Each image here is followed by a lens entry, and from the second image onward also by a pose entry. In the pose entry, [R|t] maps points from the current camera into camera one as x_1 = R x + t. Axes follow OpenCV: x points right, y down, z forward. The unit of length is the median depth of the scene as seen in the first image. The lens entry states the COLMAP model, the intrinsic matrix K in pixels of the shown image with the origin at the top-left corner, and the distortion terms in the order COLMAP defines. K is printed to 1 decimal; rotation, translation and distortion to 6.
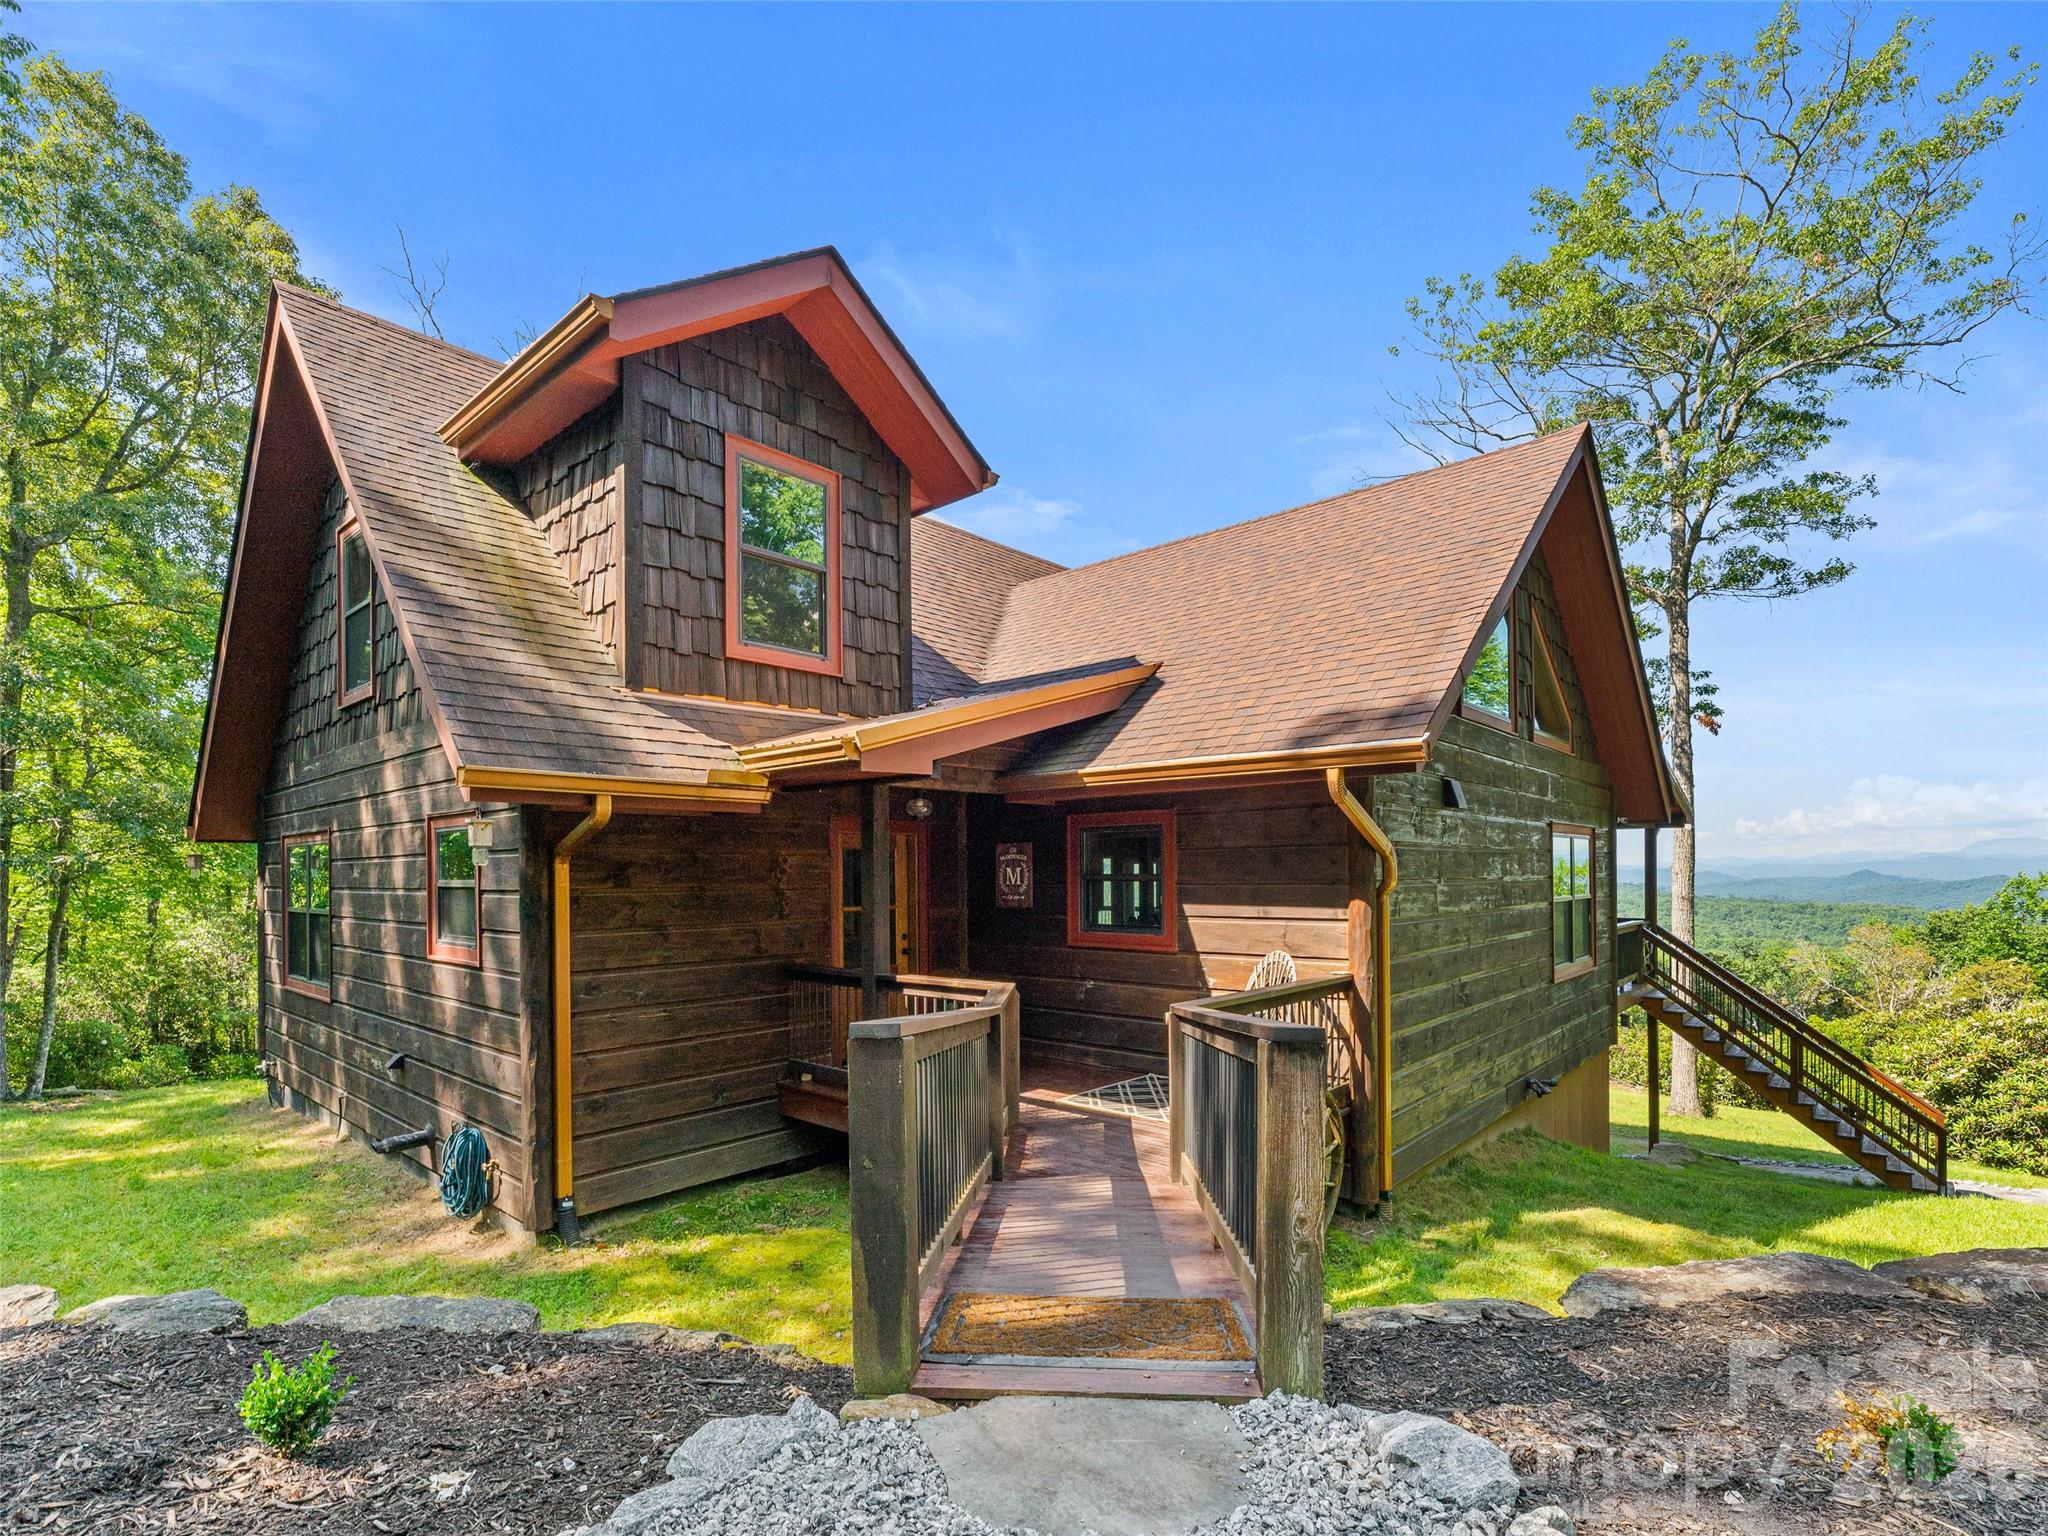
lens RADIAL K [[979.0, 0, 1017.5], [0, 979.0, 895.8], [0, 0, 1]] dist [-0.000020, -0.000030]
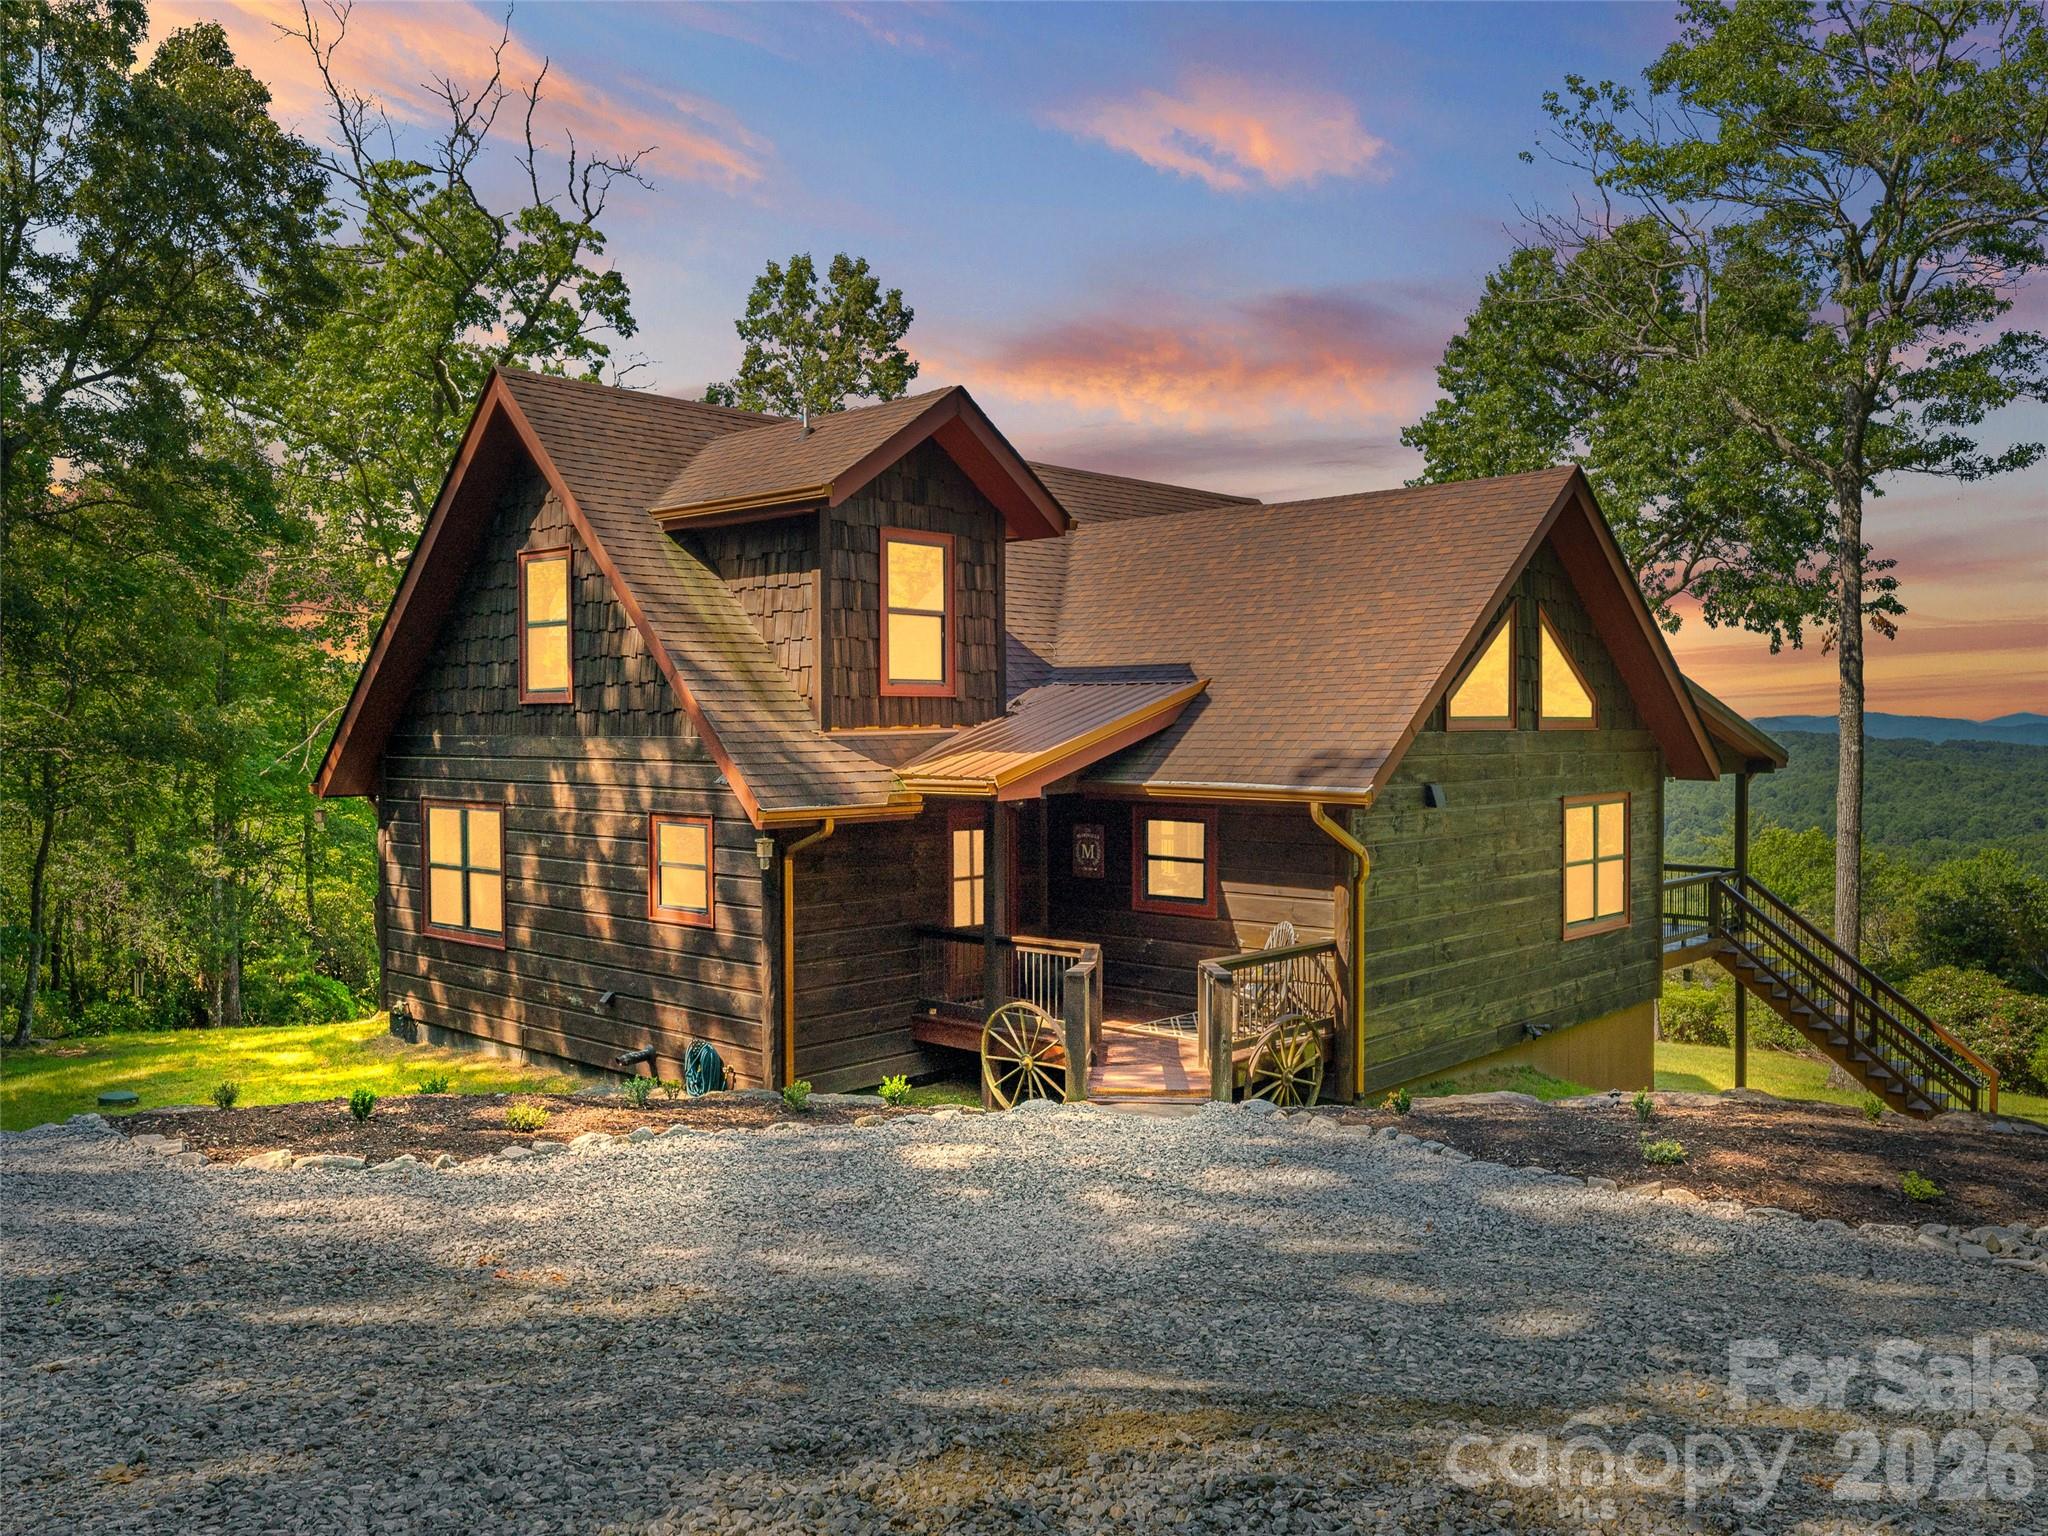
lens RADIAL K [[1605.3, 0, 1024.0], [0, 1605.3, 768.0], [0, 0, 1]] dist [0.003996, -0.002158]
pose [[0.999956, 0.008504, -0.003994, -0.092845], [-0.008504, 0.999964, 0.000036, -0.149701], [0.003994, -0.000002, 0.999992, -1.213027]]
